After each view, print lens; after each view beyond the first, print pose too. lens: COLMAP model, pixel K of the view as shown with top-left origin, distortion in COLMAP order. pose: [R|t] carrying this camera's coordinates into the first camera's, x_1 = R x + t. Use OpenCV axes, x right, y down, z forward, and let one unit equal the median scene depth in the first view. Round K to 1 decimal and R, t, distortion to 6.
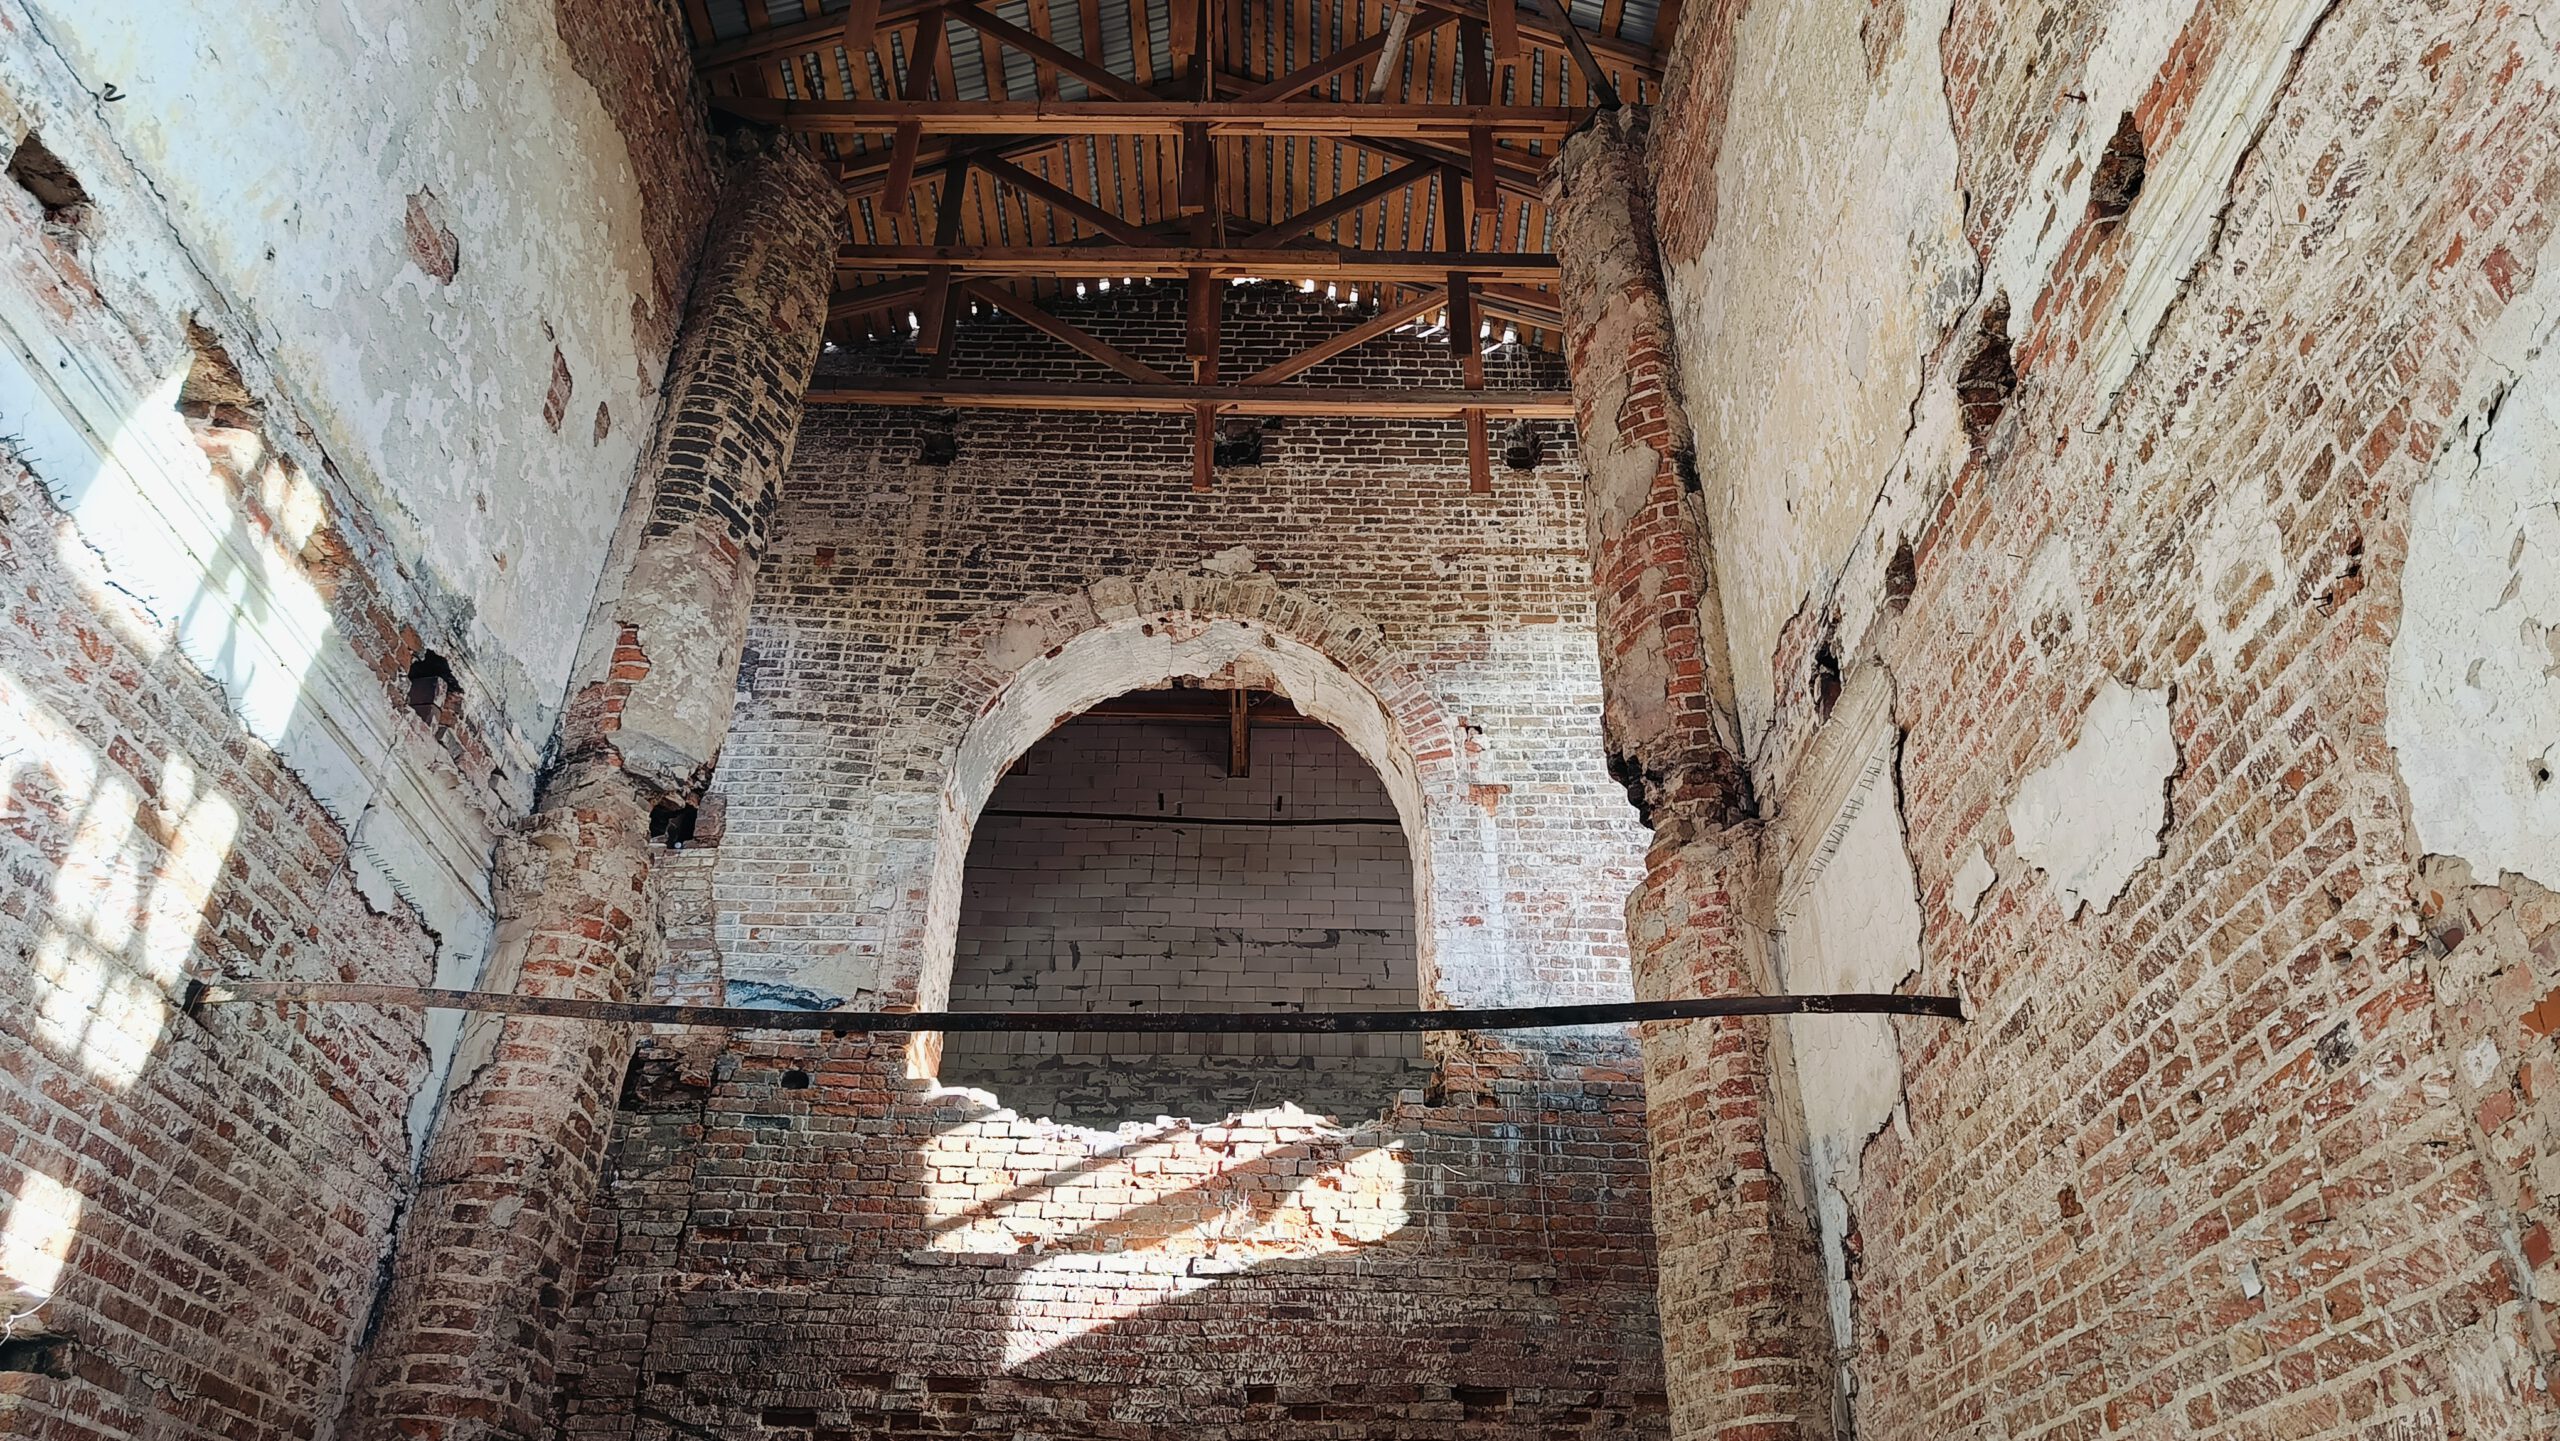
lens RADIAL K [[1748.2, 0, 1293.4], [0, 1748.2, 682.6], [0, 0, 1]] dist [0.051689, -0.054106]
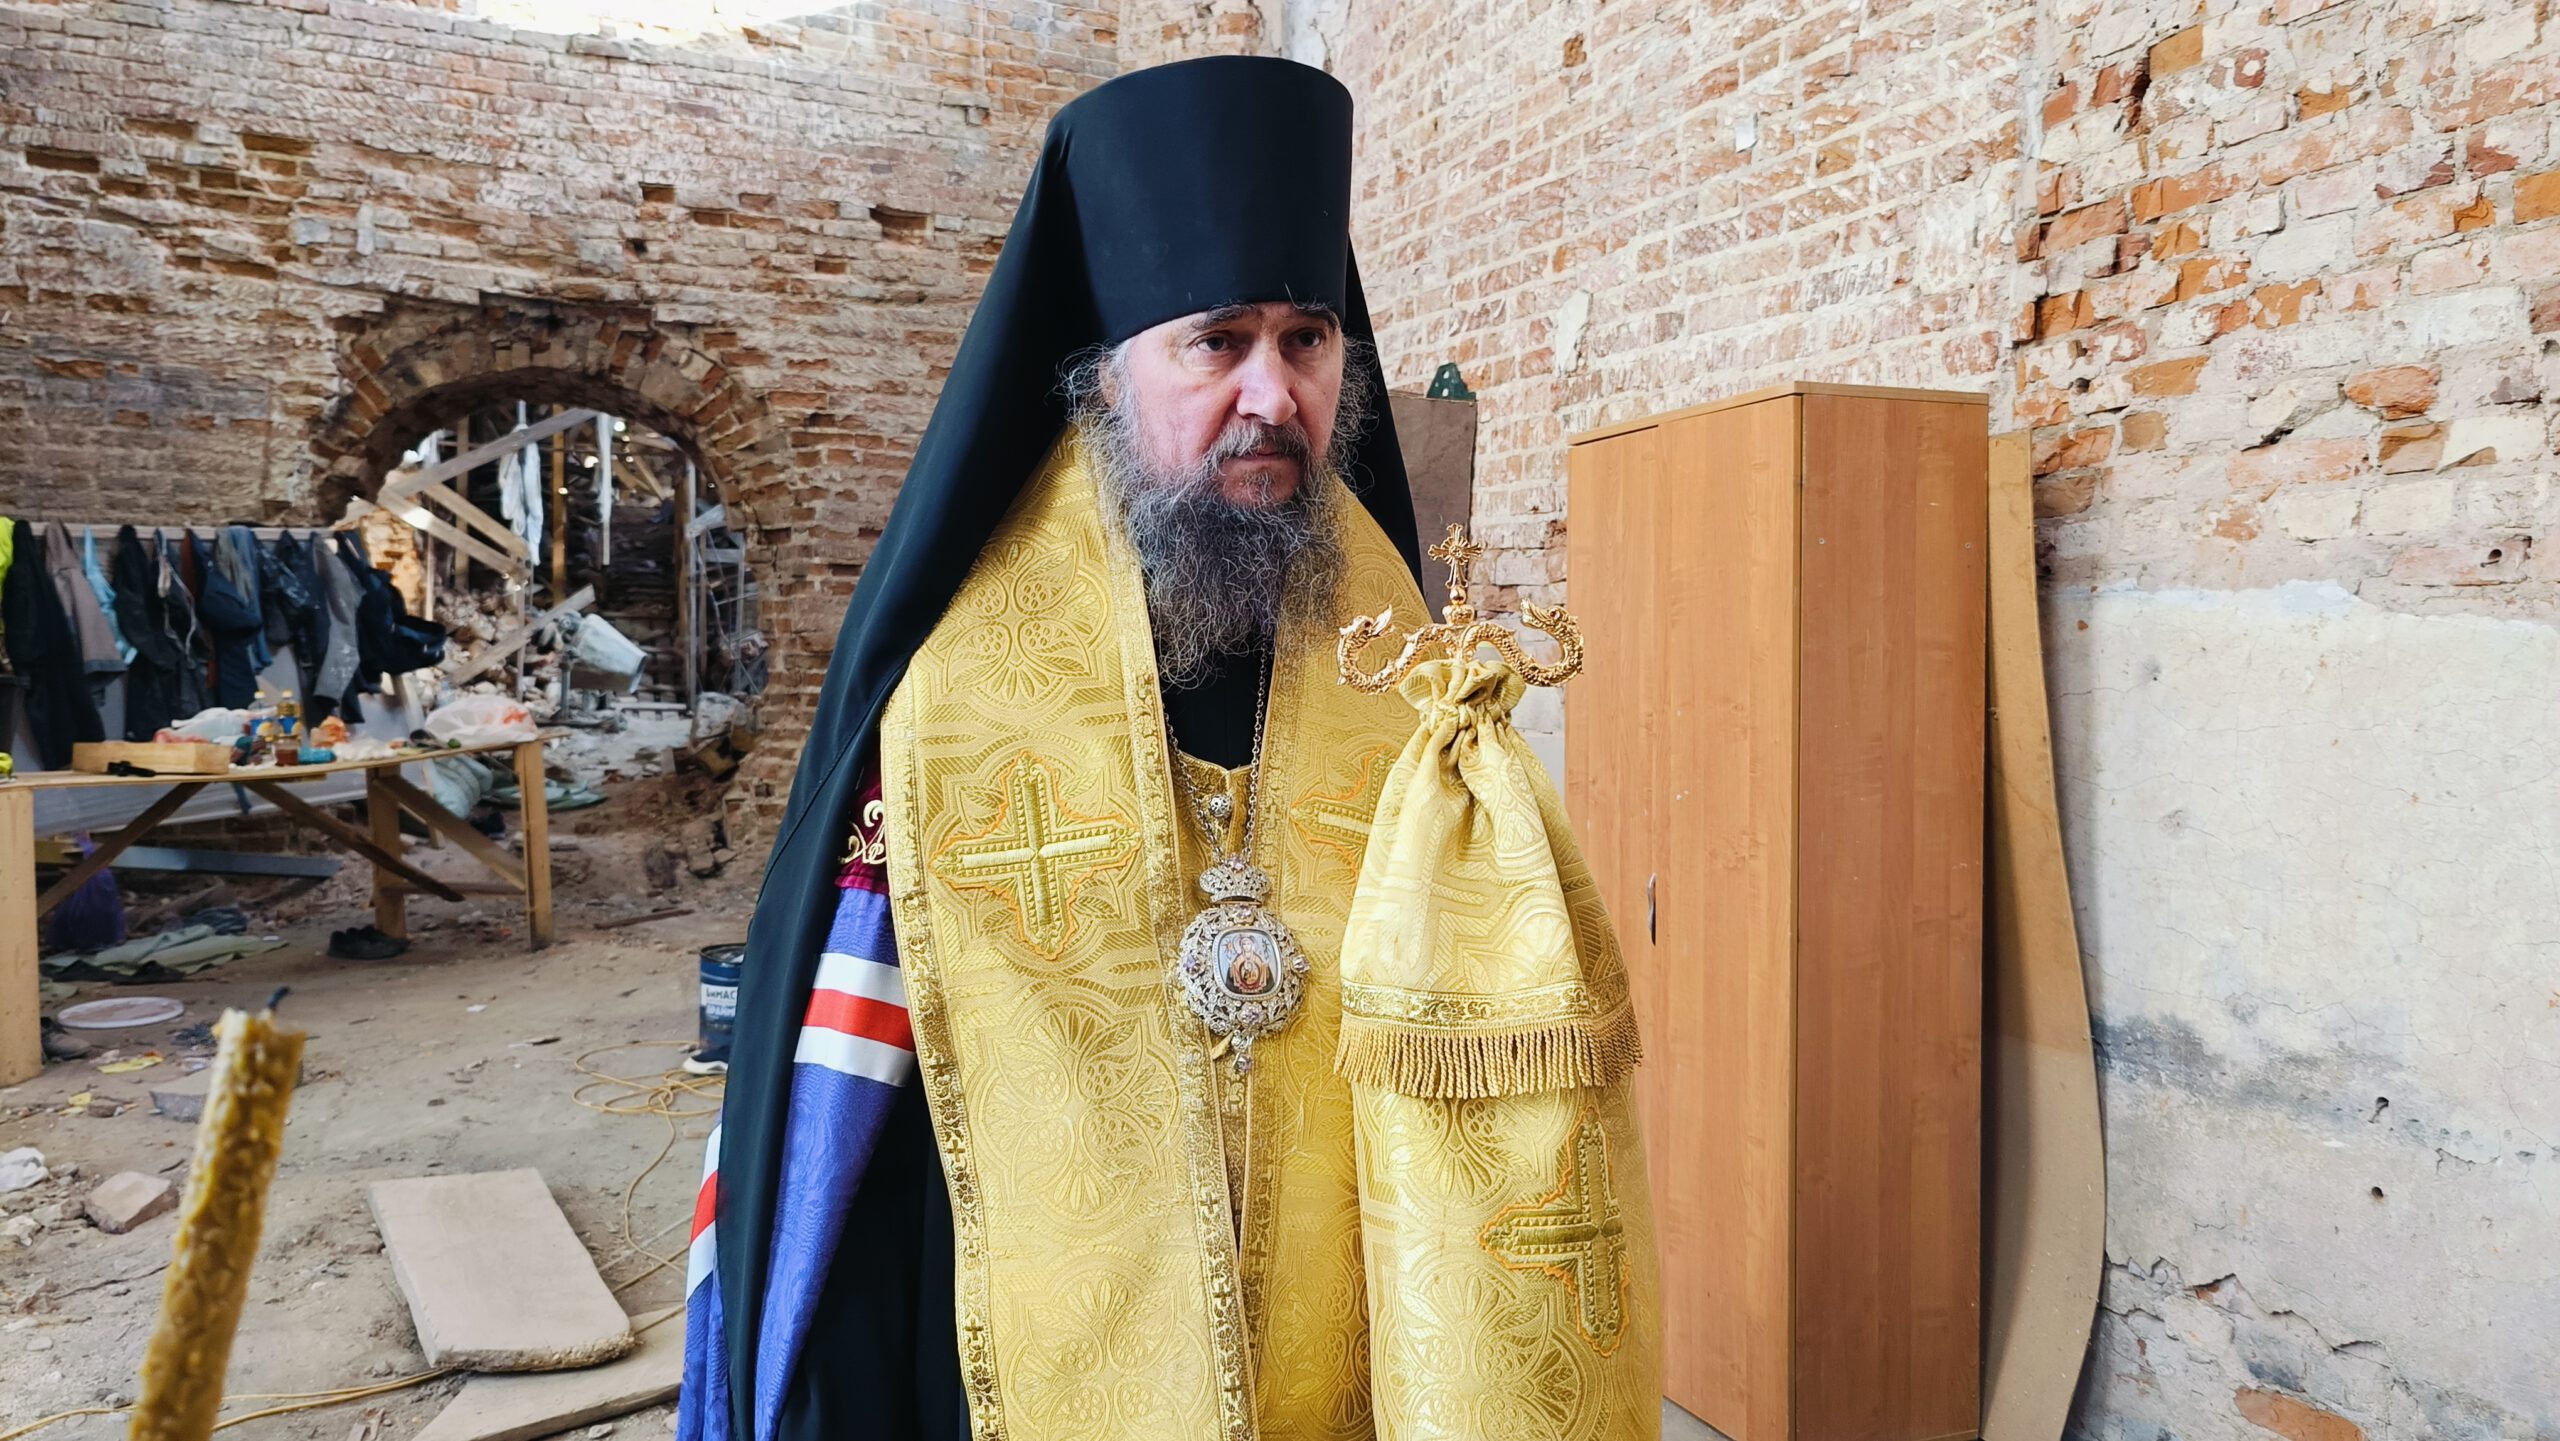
lens RADIAL K [[1748.2, 0, 1275.7], [0, 1748.2, 695.4], [0, 0, 1]] dist [0.051689, -0.054106]
pose [[0.942922, 0.001305, 0.333011, -0.031814], [-0.196368, 0.809816, 0.552845, 0.068134], [-0.268956, -0.586683, 0.763850, 0.085033]]
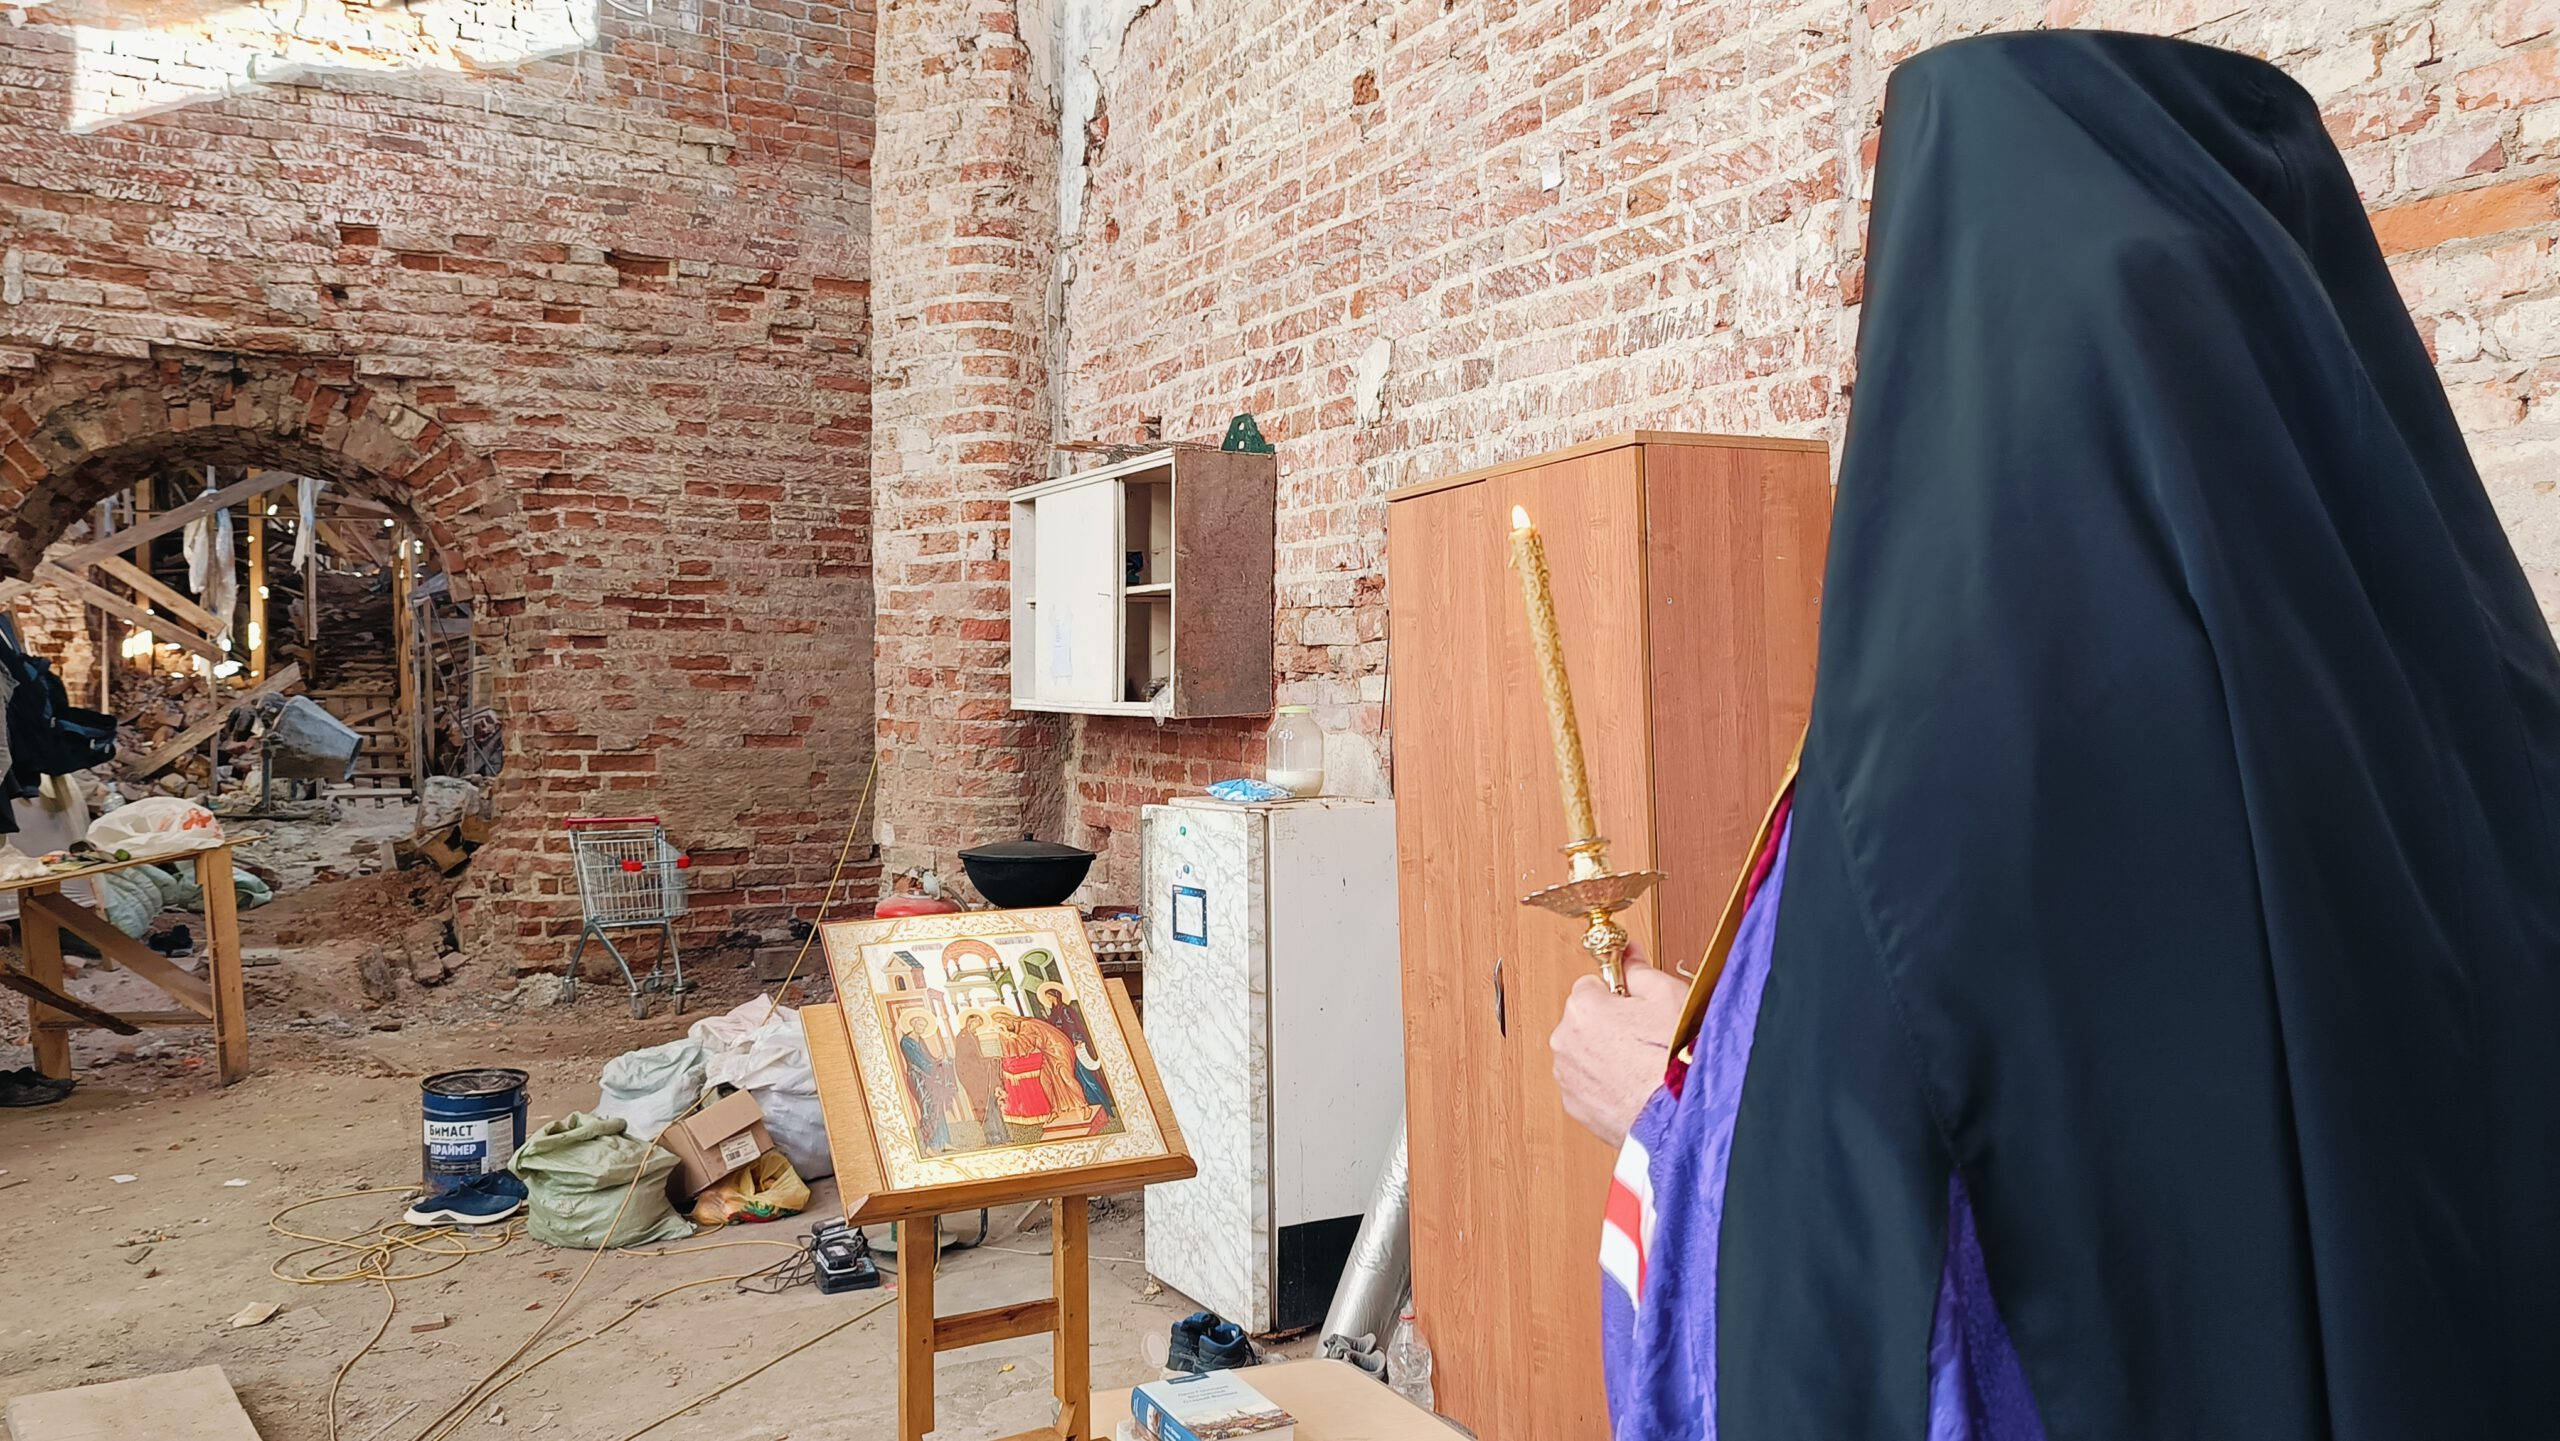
lens RADIAL K [[1748.2, 0, 1293.0], [0, 1748.2, 698.5], [0, 0, 1]] dist [0.051689, -0.054106]
pose [[0.888252, -0.020067, 0.458917, -0.022487], [-0.240568, 0.830763, 0.501956, 0.091326], [-0.391324, -0.556264, 0.733100, 0.136112]]
